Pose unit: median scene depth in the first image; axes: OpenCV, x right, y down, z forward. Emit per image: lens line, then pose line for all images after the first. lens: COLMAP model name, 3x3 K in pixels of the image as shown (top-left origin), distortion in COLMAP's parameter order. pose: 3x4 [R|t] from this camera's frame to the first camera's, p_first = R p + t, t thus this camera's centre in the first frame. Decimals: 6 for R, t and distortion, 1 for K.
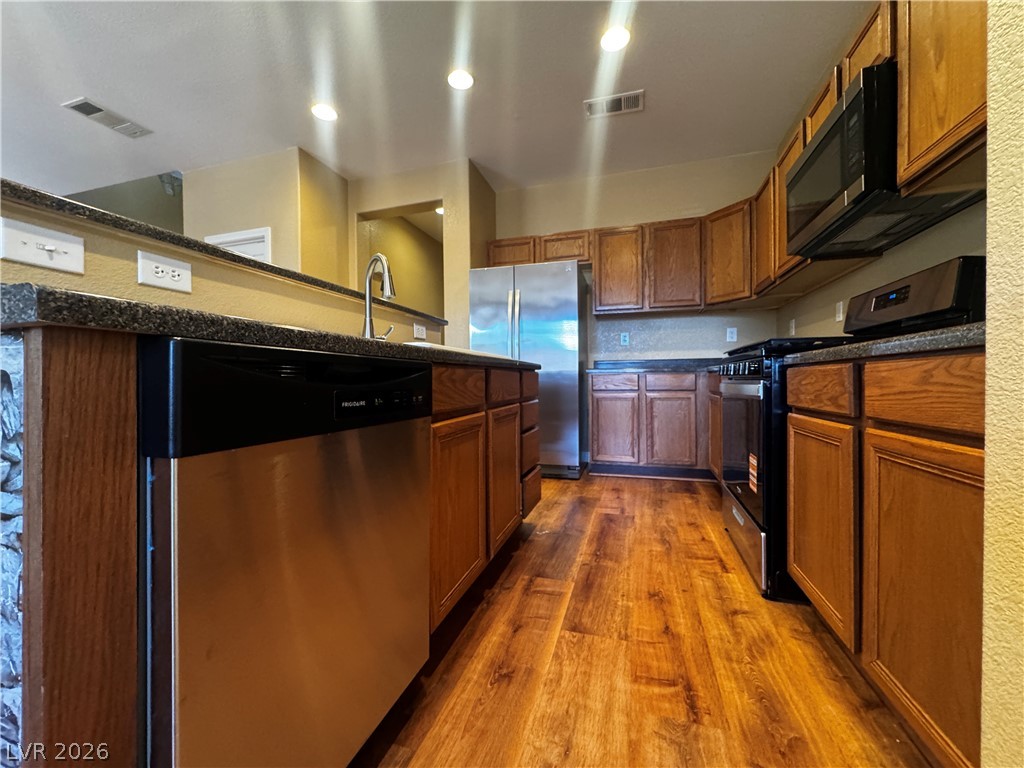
lens RADIAL K [[409.9, 0, 510.3], [0, 409.9, 383.6], [0, 0, 1]] dist [-0.001408, 0.000110]
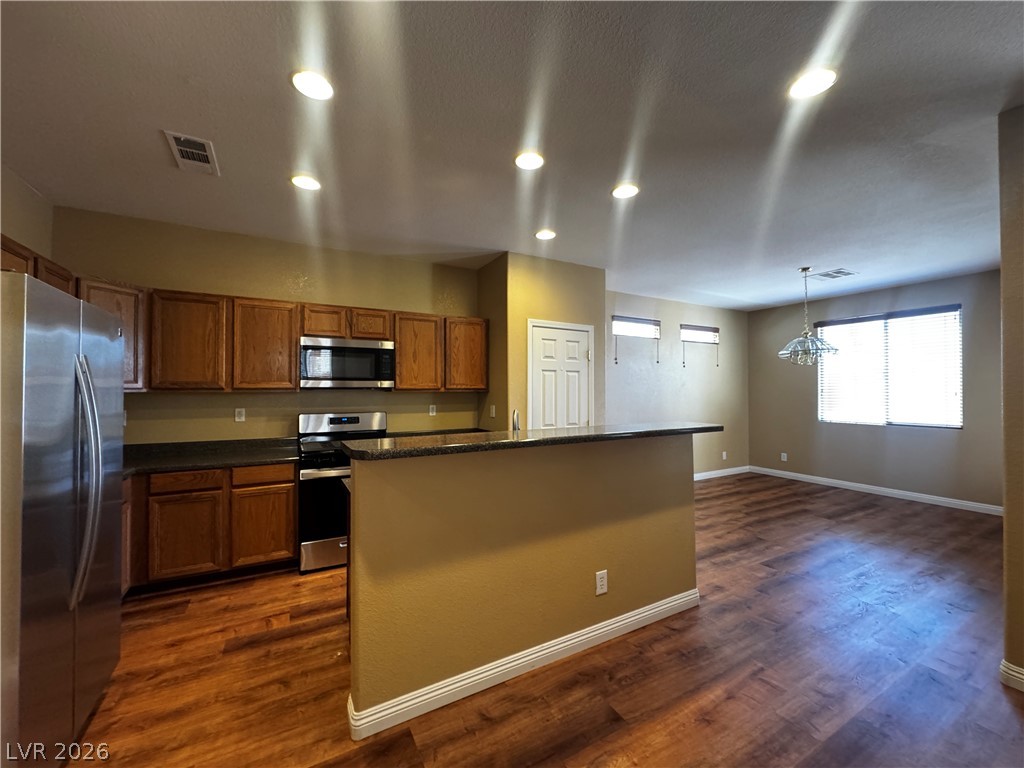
lens RADIAL K [[409.9, 0, 510.3], [0, 409.9, 383.6], [0, 0, 1]] dist [-0.001408, 0.000110]
pose [[-0.727316, 0.018620, 0.686050, -0.666998], [0.010791, 0.999819, -0.015696, -0.188871], [-0.686218, -0.004013, -0.727385, 1.040295]]
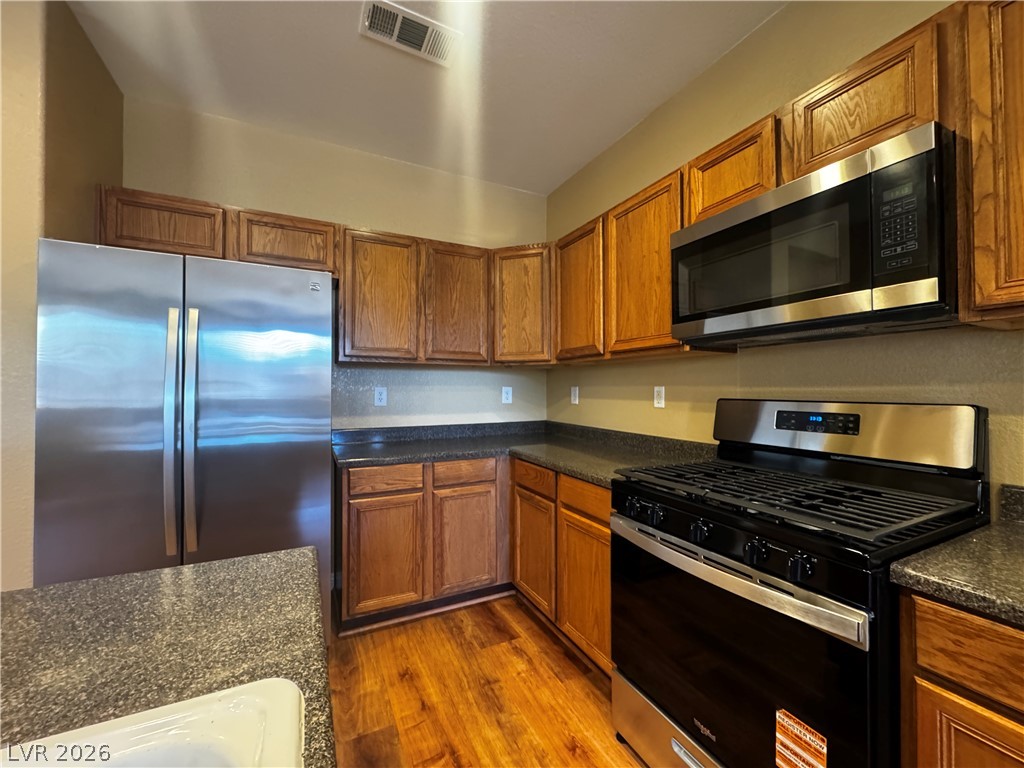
lens RADIAL K [[409.9, 0, 510.3], [0, 409.9, 383.6], [0, 0, 1]] dist [-0.001408, 0.000110]
pose [[0.720806, 0.015983, 0.692953, -0.046337], [0.000180, 0.999730, -0.023247, -0.136976], [-0.693137, 0.016882, 0.720608, 0.426853]]
